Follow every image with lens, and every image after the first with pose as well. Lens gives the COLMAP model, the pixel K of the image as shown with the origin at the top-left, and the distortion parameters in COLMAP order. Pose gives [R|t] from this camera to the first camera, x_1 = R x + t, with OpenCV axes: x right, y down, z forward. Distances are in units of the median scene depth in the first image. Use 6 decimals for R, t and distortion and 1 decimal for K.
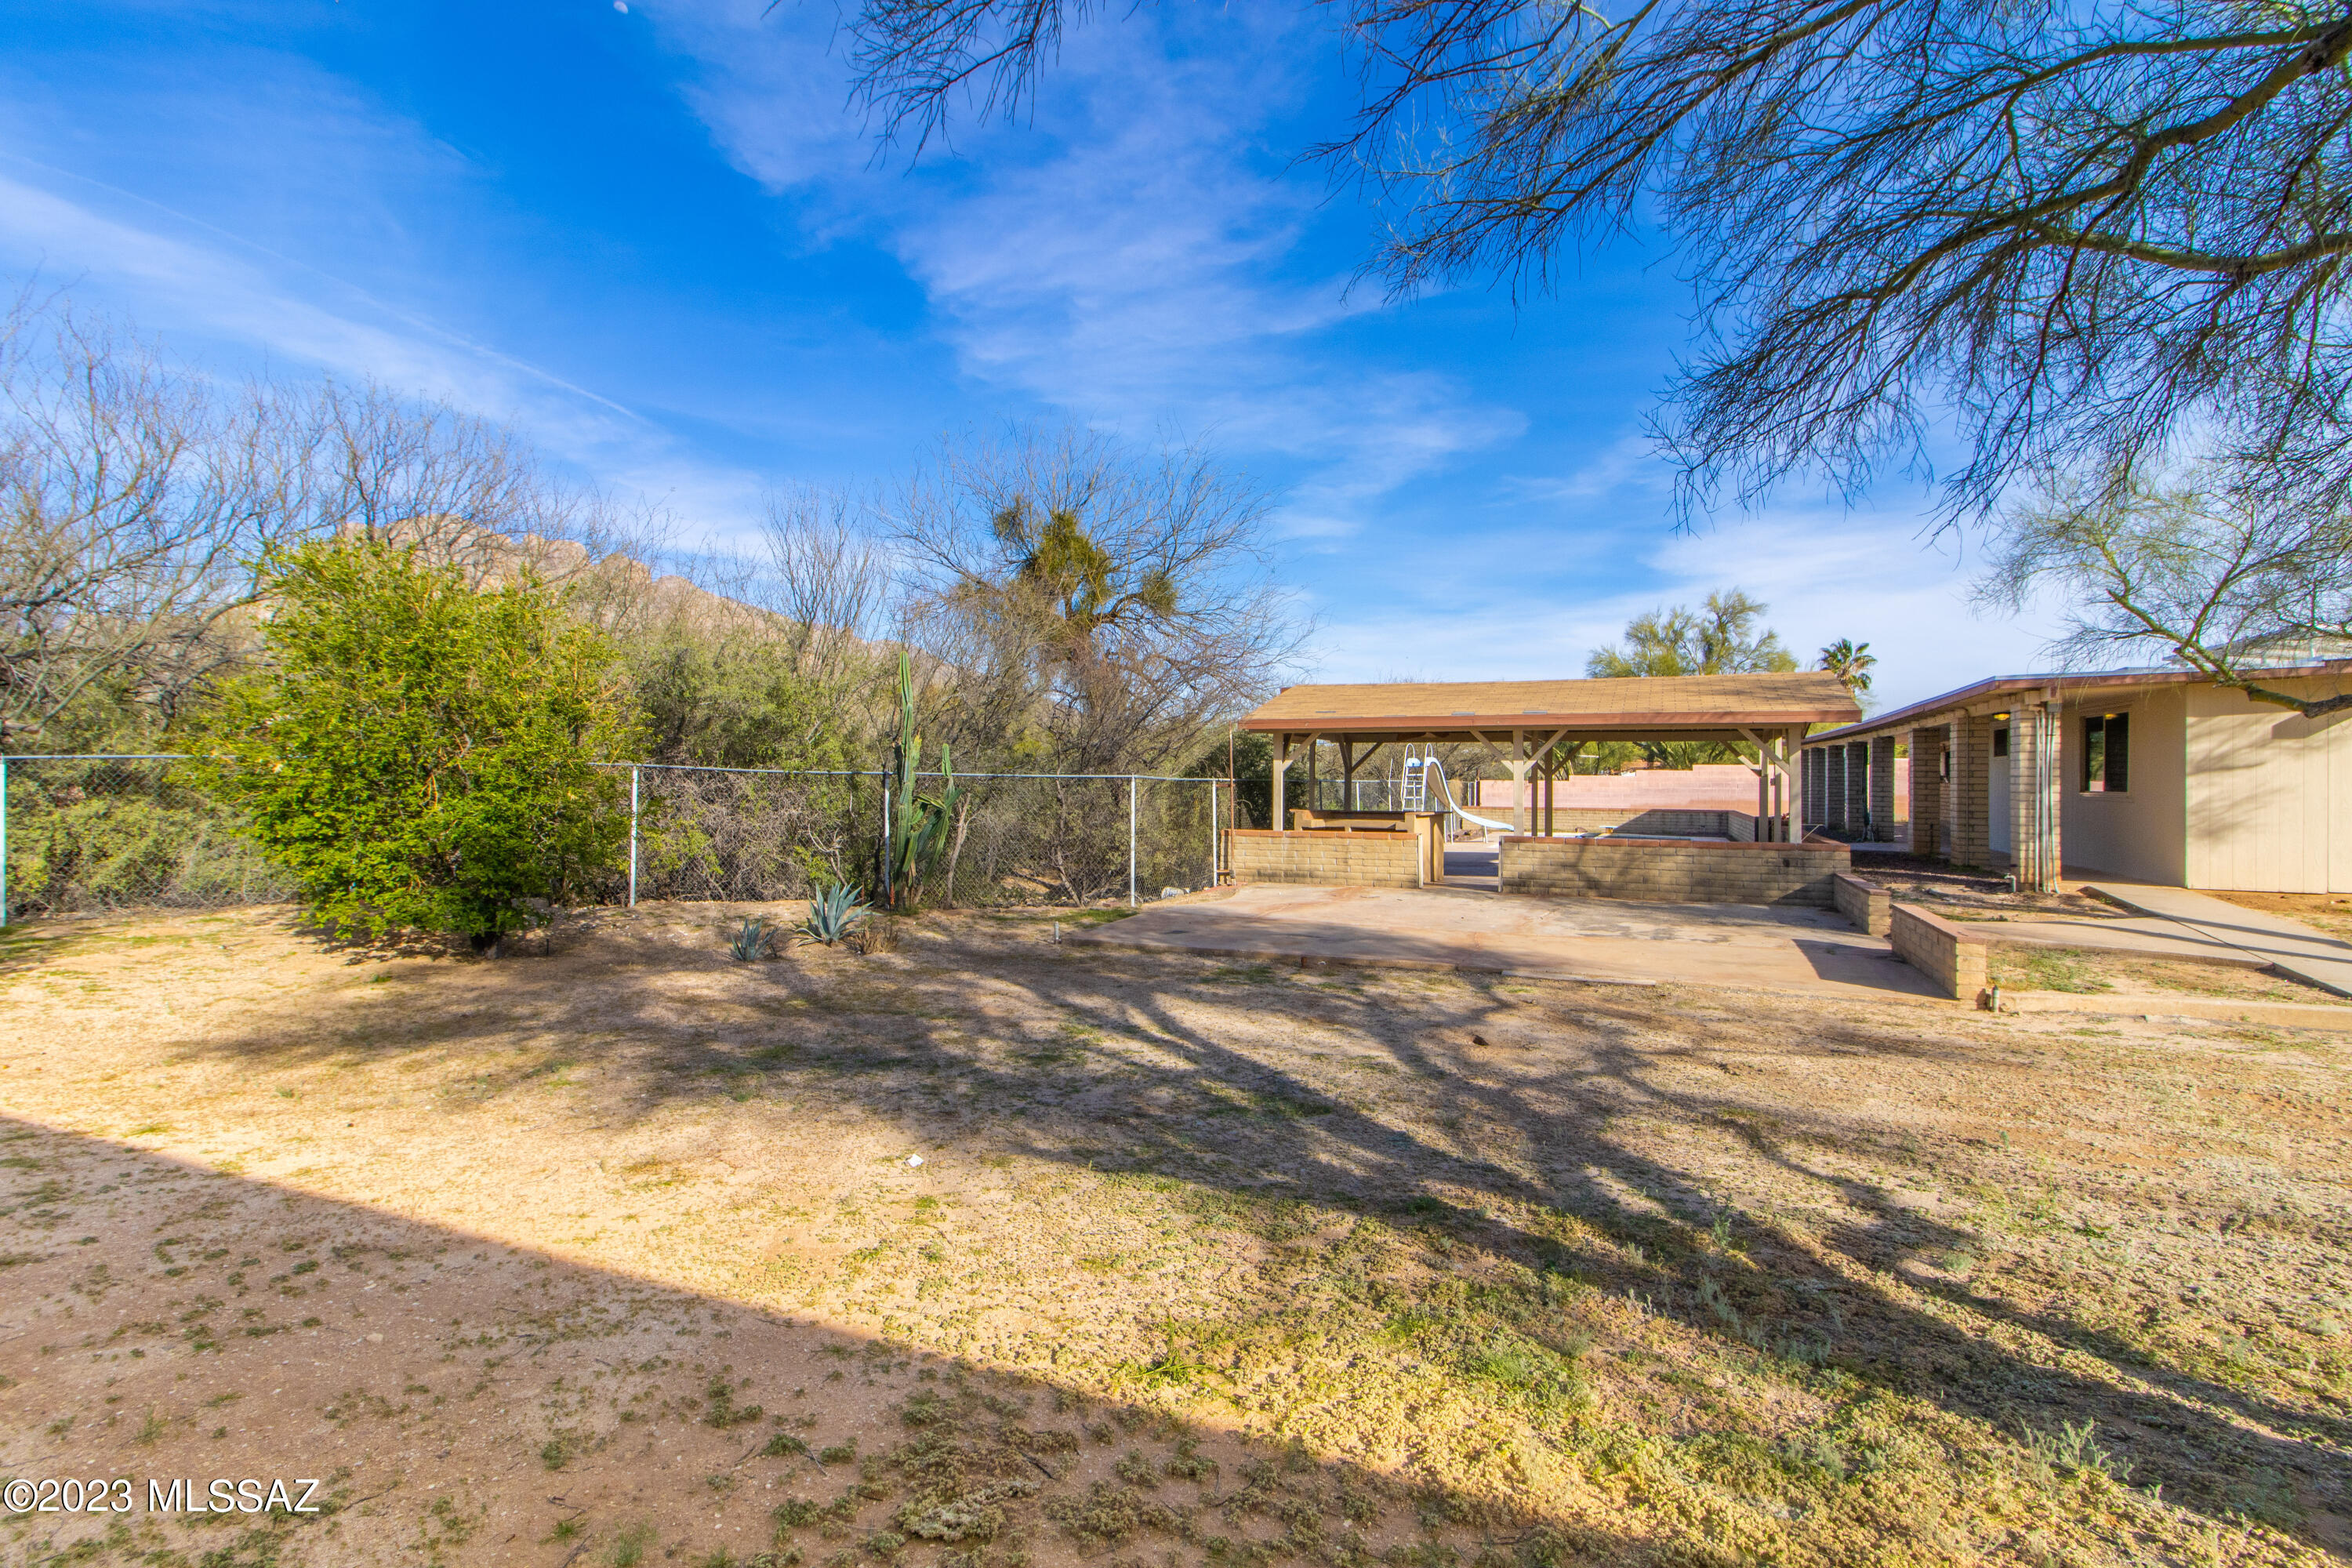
lens RADIAL K [[1085.9, 0, 1176.0], [0, 1085.9, 784.0], [0, 0, 1]] dist [0.002350, -0.000272]
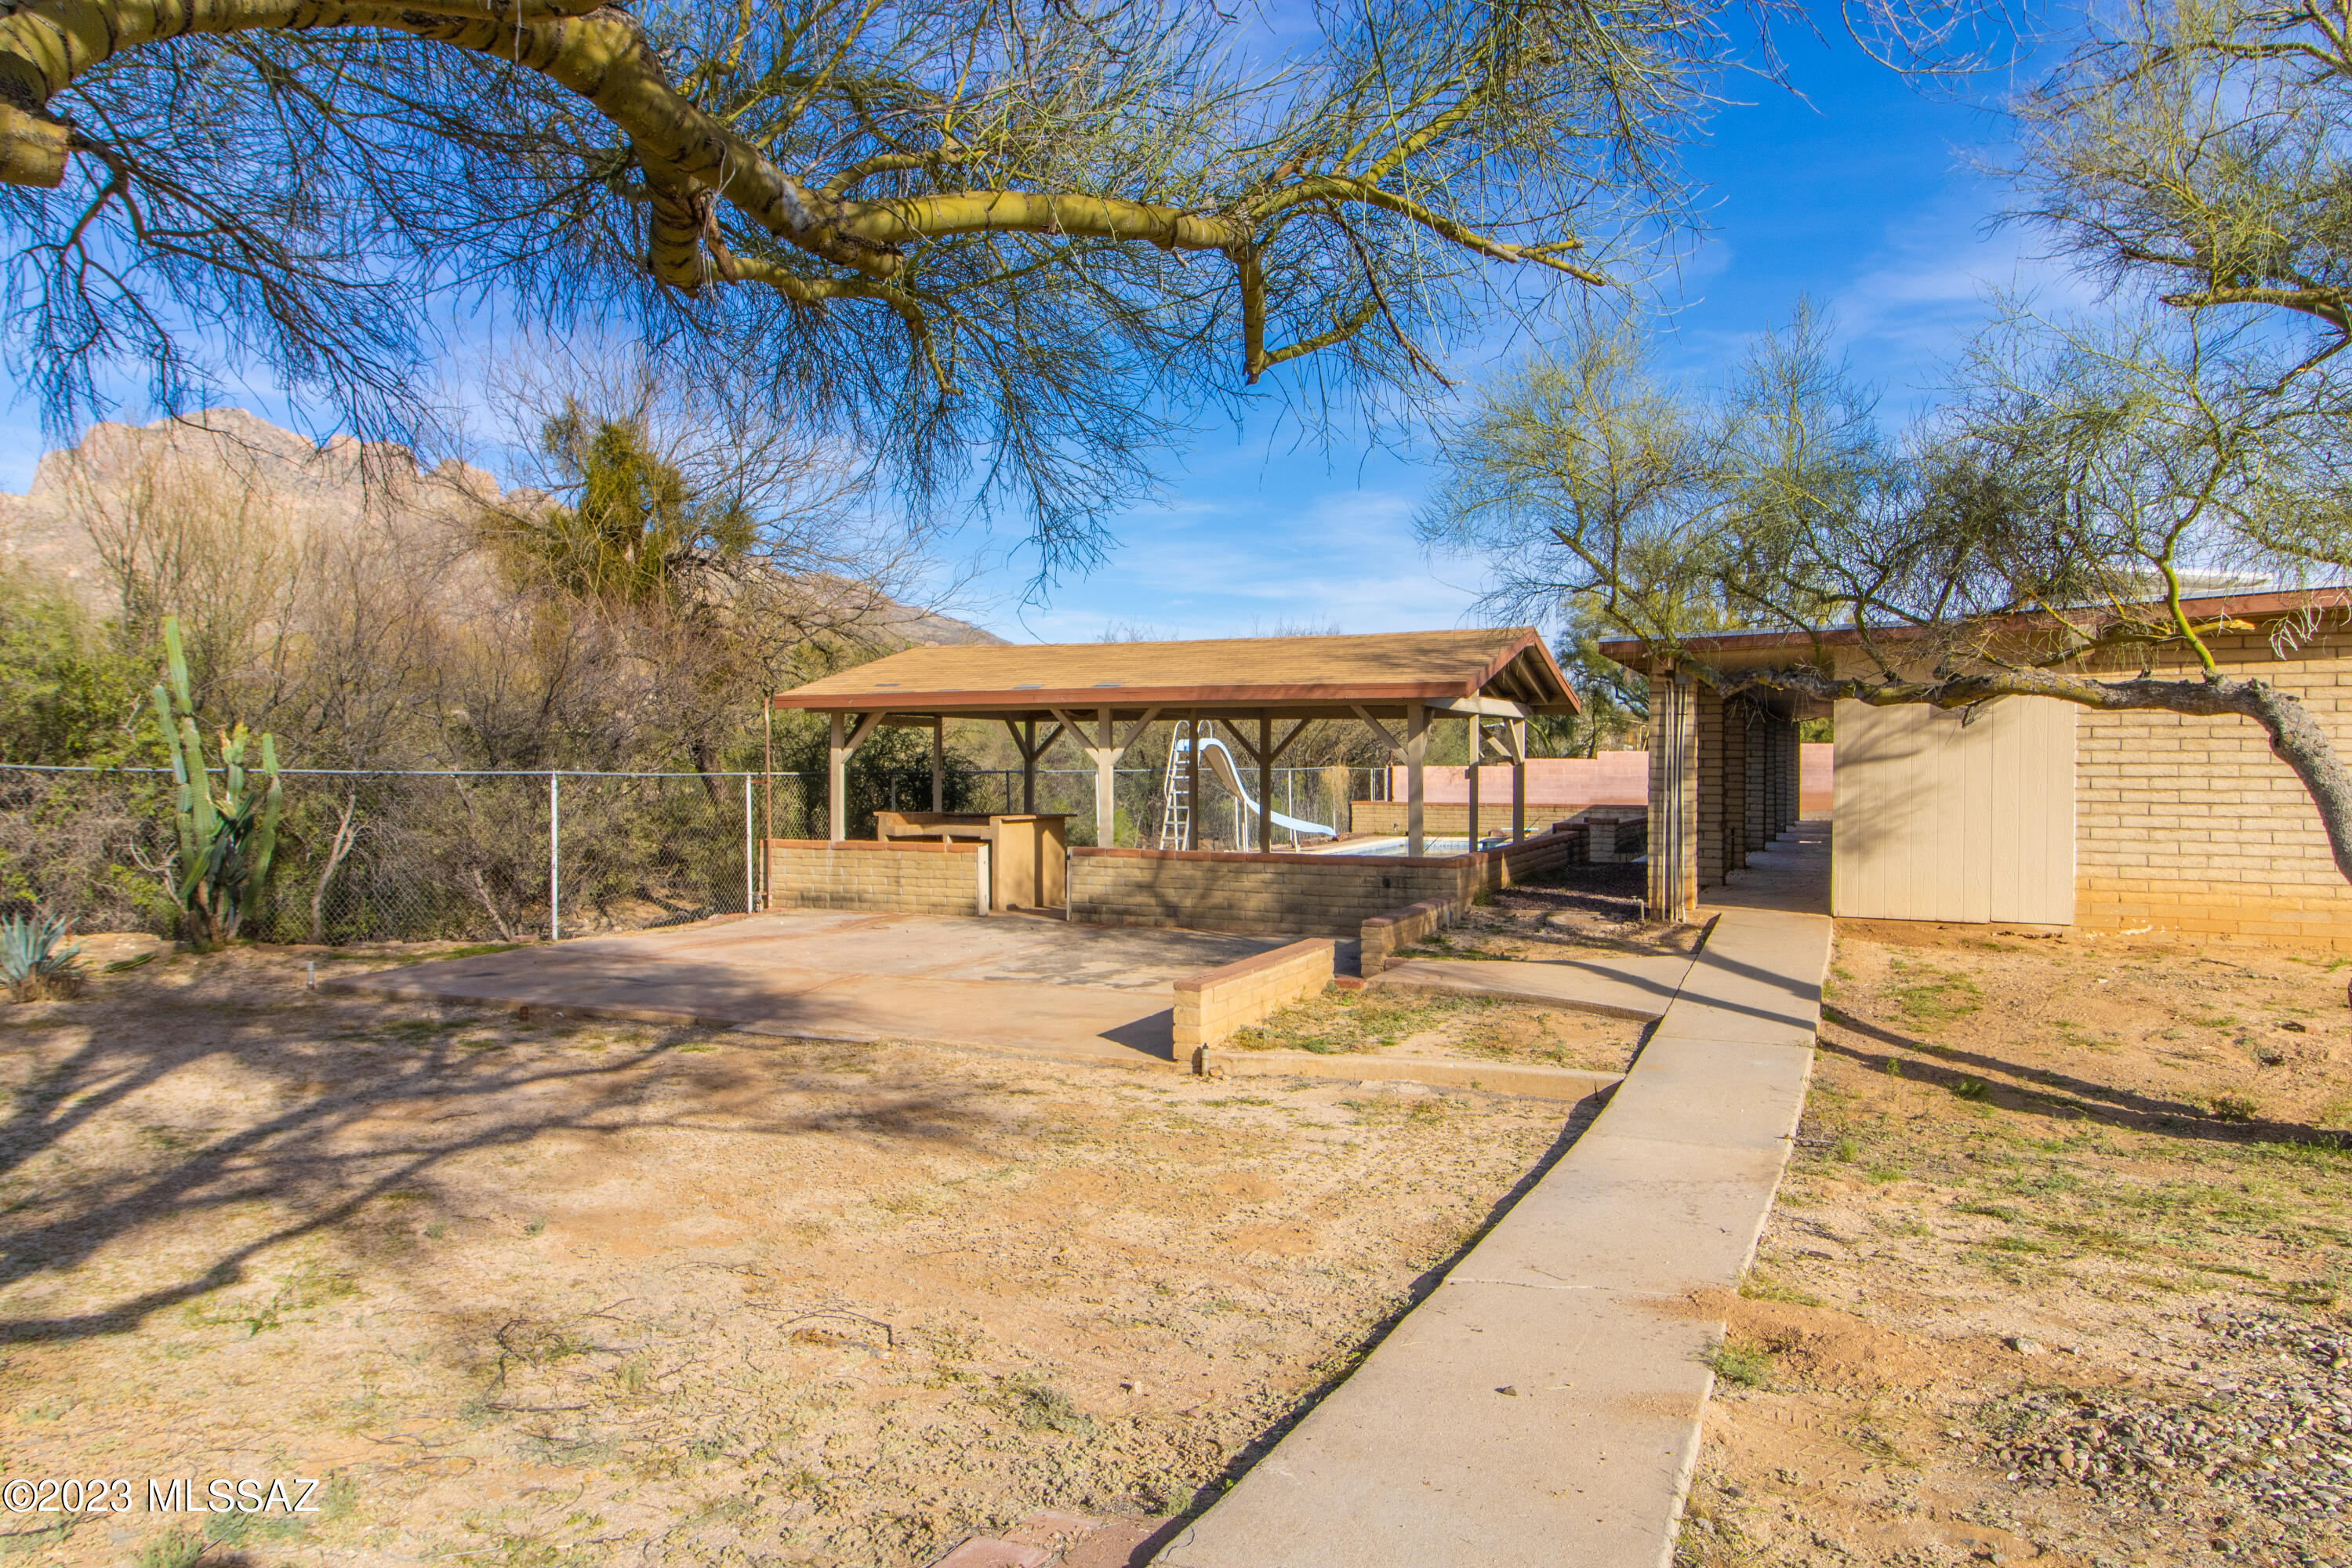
lens RADIAL K [[1492.9, 0, 1176.0], [0, 1492.9, 784.0], [0, 0, 1]] dist [-0.004356, -0.000900]
pose [[0.999369, -0.005068, -0.035155, 0.421802], [0.005501, 0.999910, 0.012218, -0.009448], [0.035090, -0.012403, 0.999307, -0.043255]]
